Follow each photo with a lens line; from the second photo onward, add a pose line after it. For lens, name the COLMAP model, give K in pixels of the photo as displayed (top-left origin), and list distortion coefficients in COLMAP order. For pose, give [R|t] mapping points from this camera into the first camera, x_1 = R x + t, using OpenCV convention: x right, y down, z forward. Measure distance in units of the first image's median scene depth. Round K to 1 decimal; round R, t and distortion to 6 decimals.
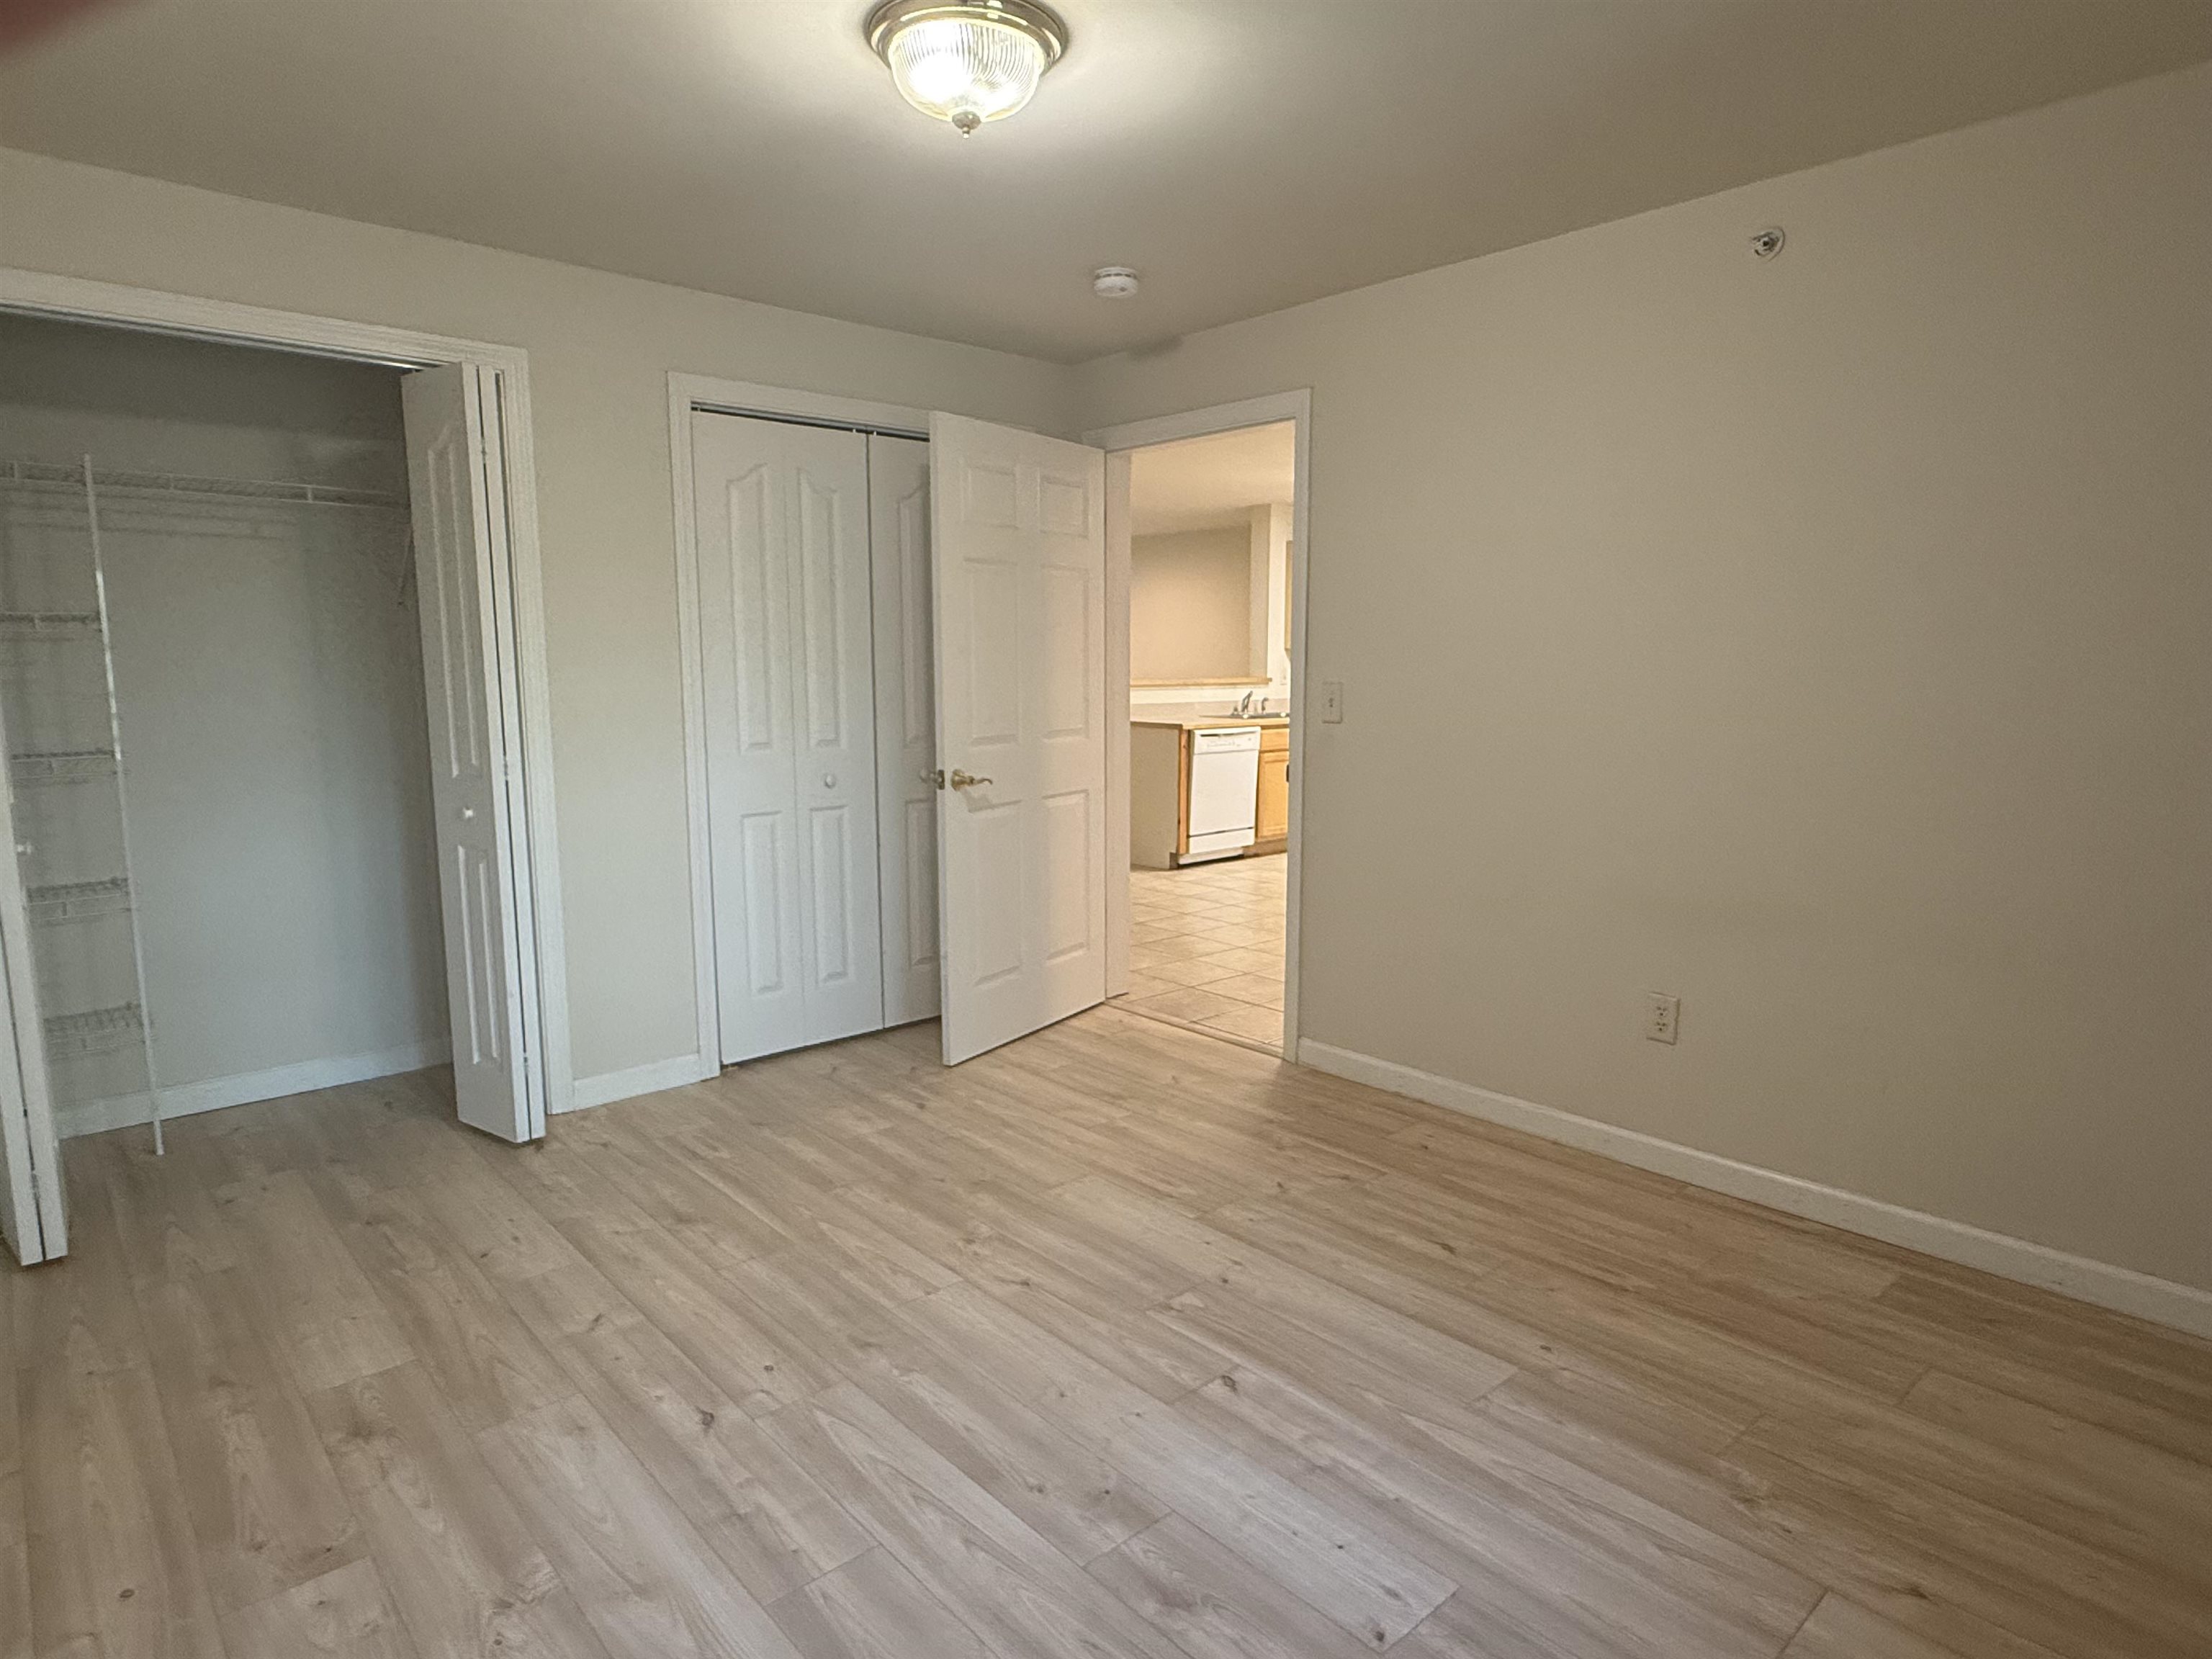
lens RADIAL K [[1261.1, 0, 1092.7], [0, 1261.1, 825.3], [0, 0, 1]] dist [0.004770, 0.003108]
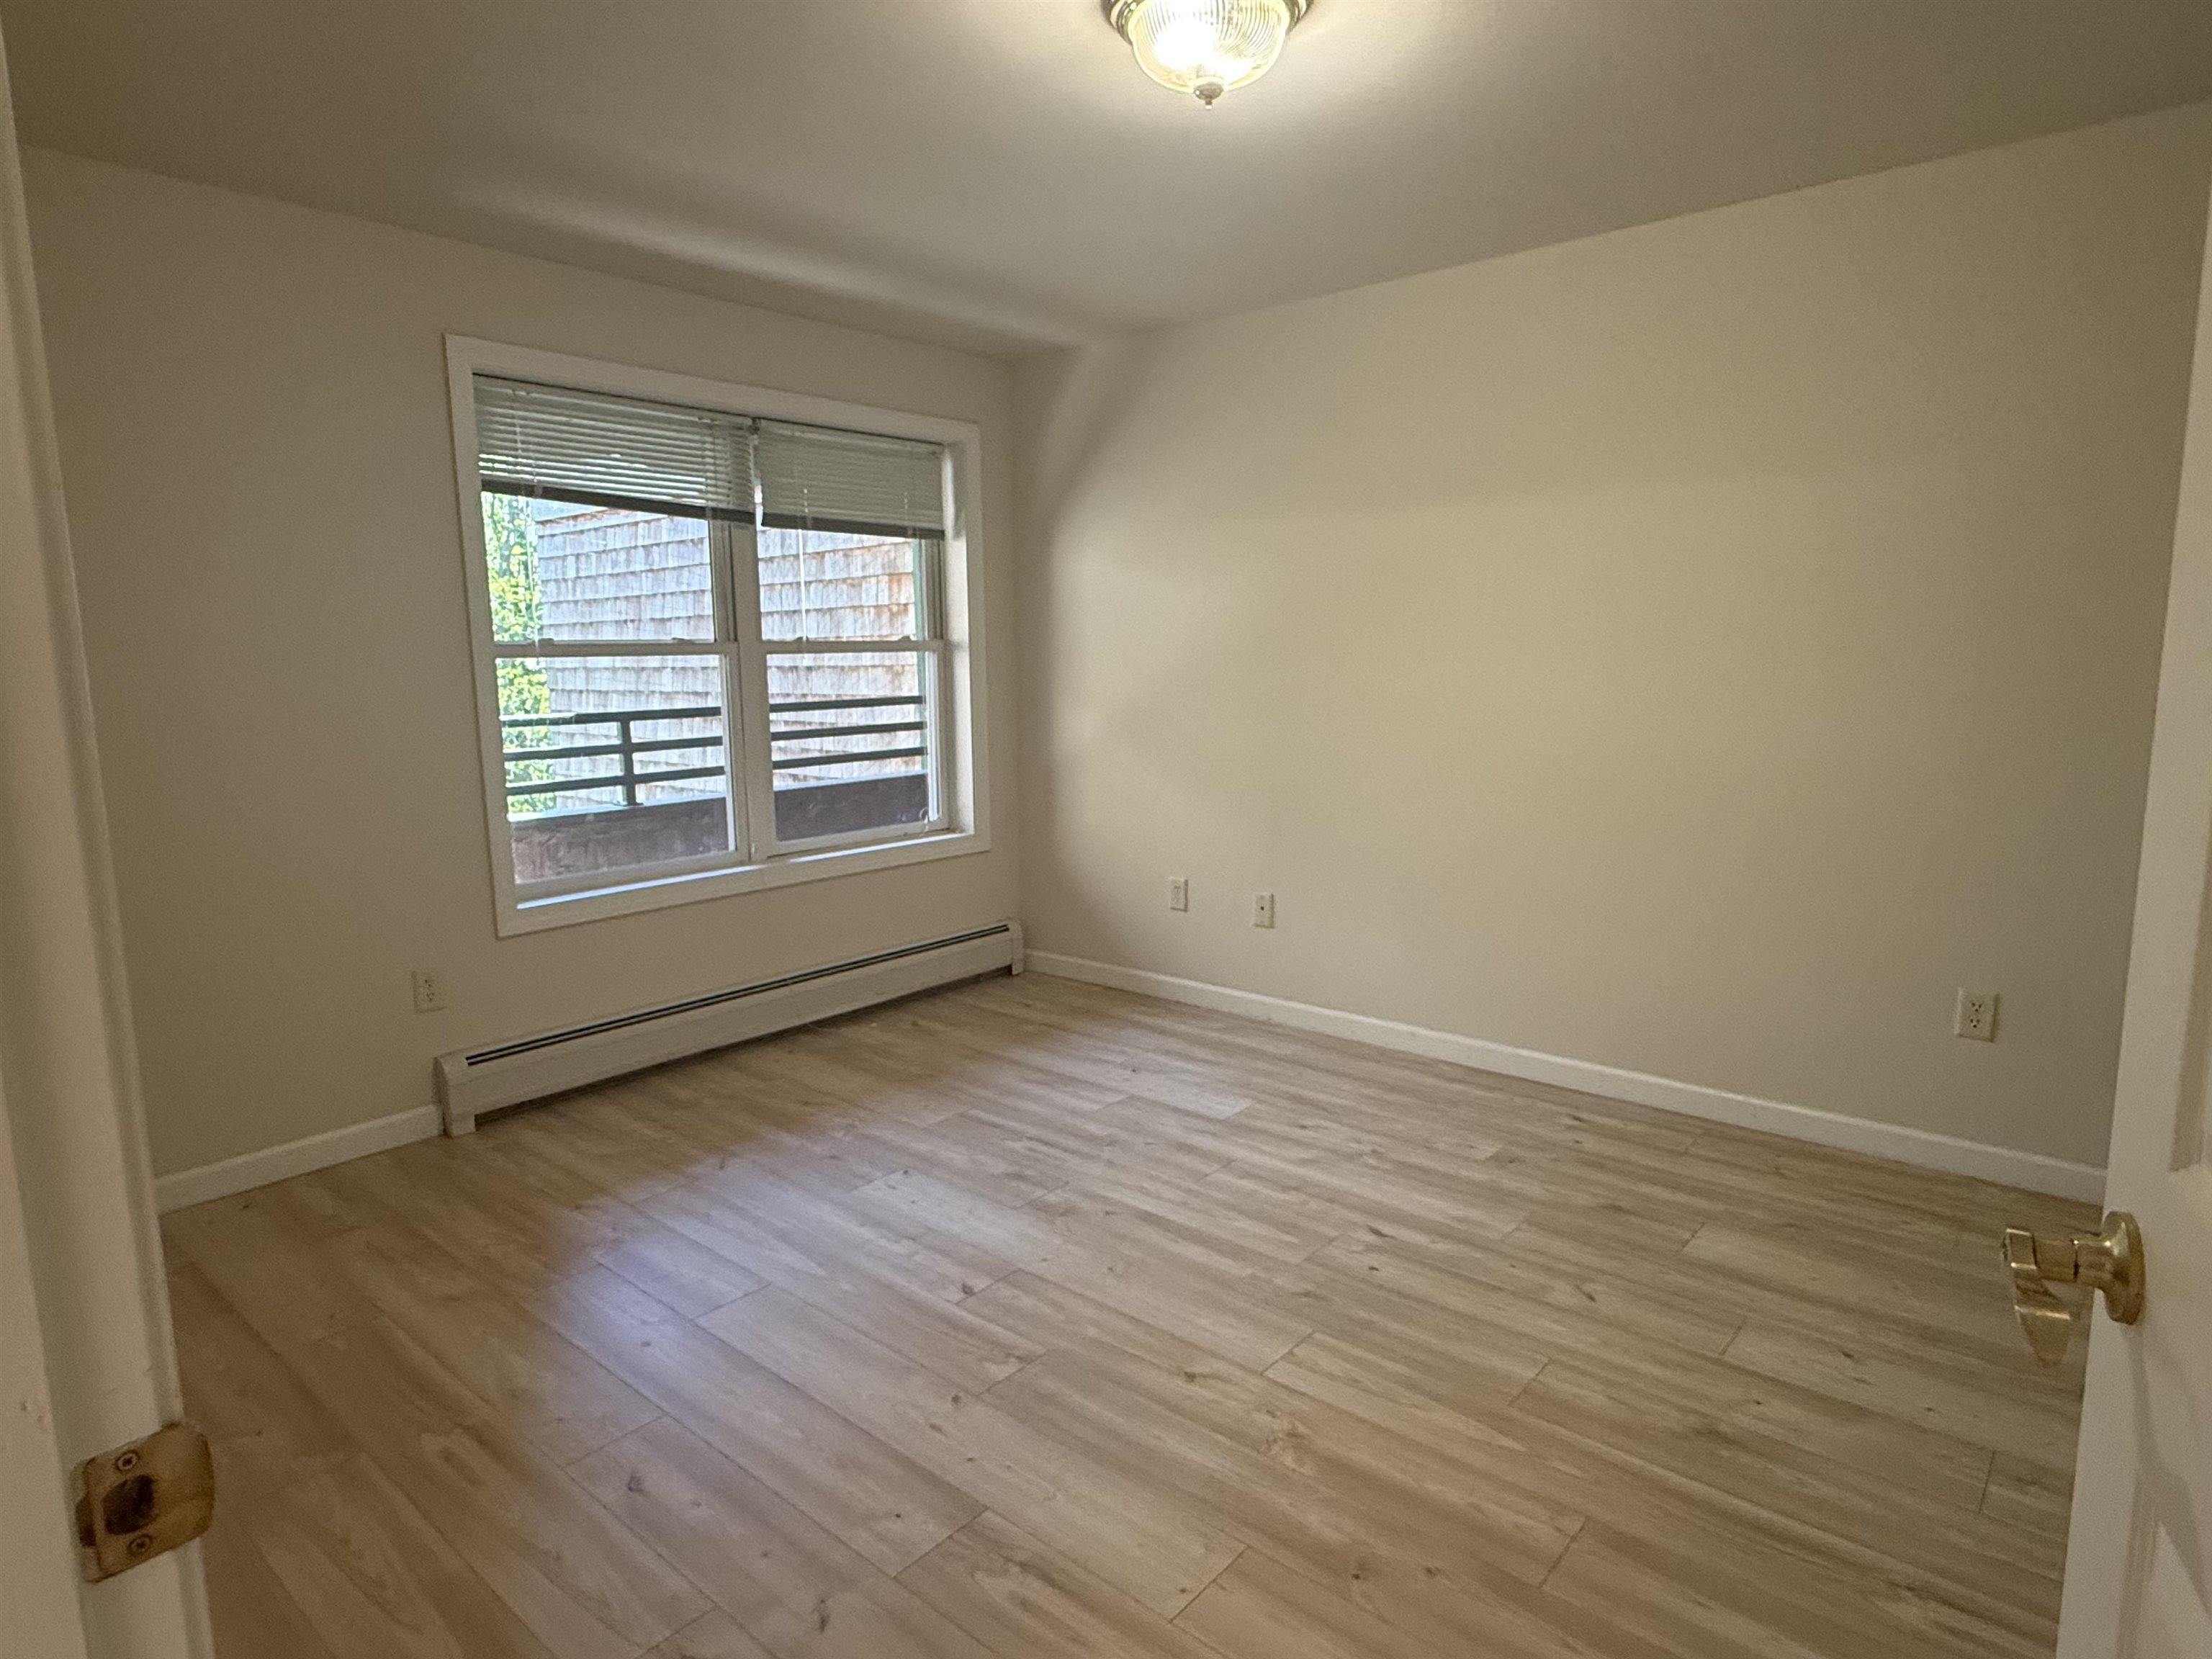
lens RADIAL K [[1261.1, 0, 1092.7], [0, 1261.1, 825.3], [0, 0, 1]] dist [0.004770, 0.003108]
pose [[-0.992048, 0.033756, -0.121252, 0.095645], [0.000051, 0.963472, 0.267808, -0.209110], [0.125863, 0.265672, -0.955812, 1.582556]]
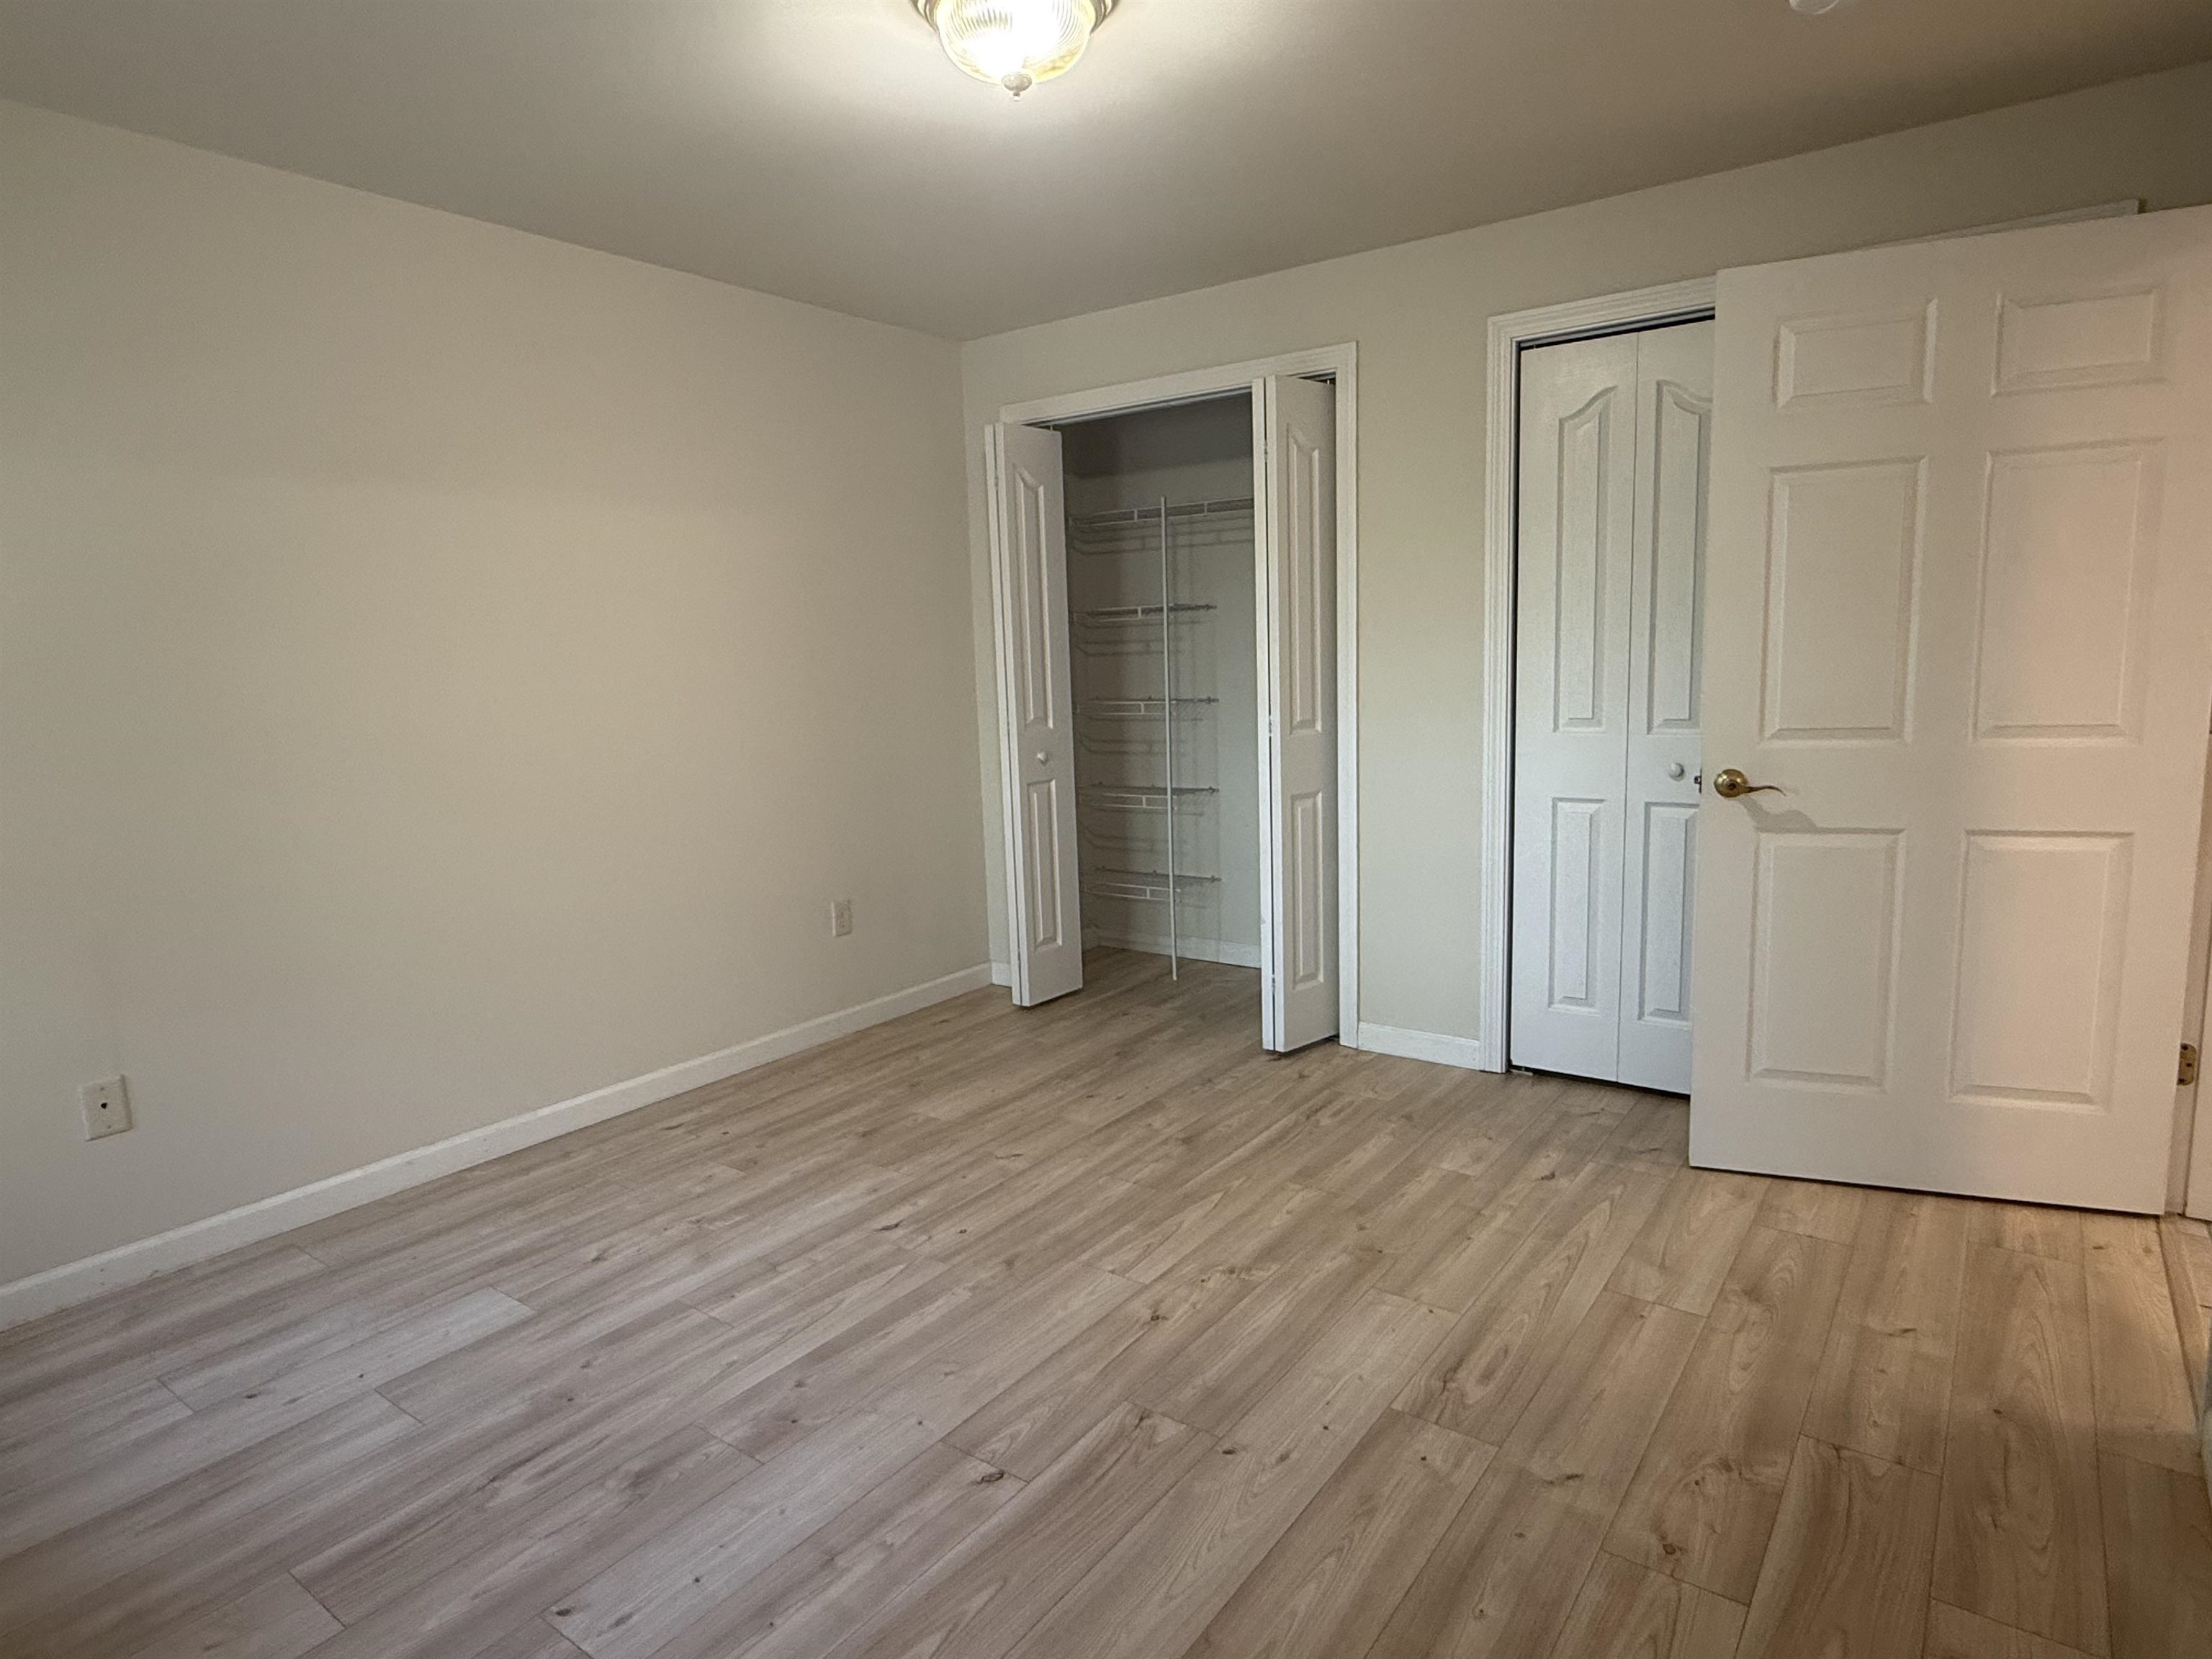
lens RADIAL K [[1261.1, 0, 1092.7], [0, 1261.1, 825.3], [0, 0, 1]] dist [0.004770, 0.003108]
pose [[0.206049, 0.134021, -0.969320, 0.715776], [-0.097080, 0.988489, 0.116035, -0.083822], [0.973714, 0.070193, 0.216688, 0.677400]]
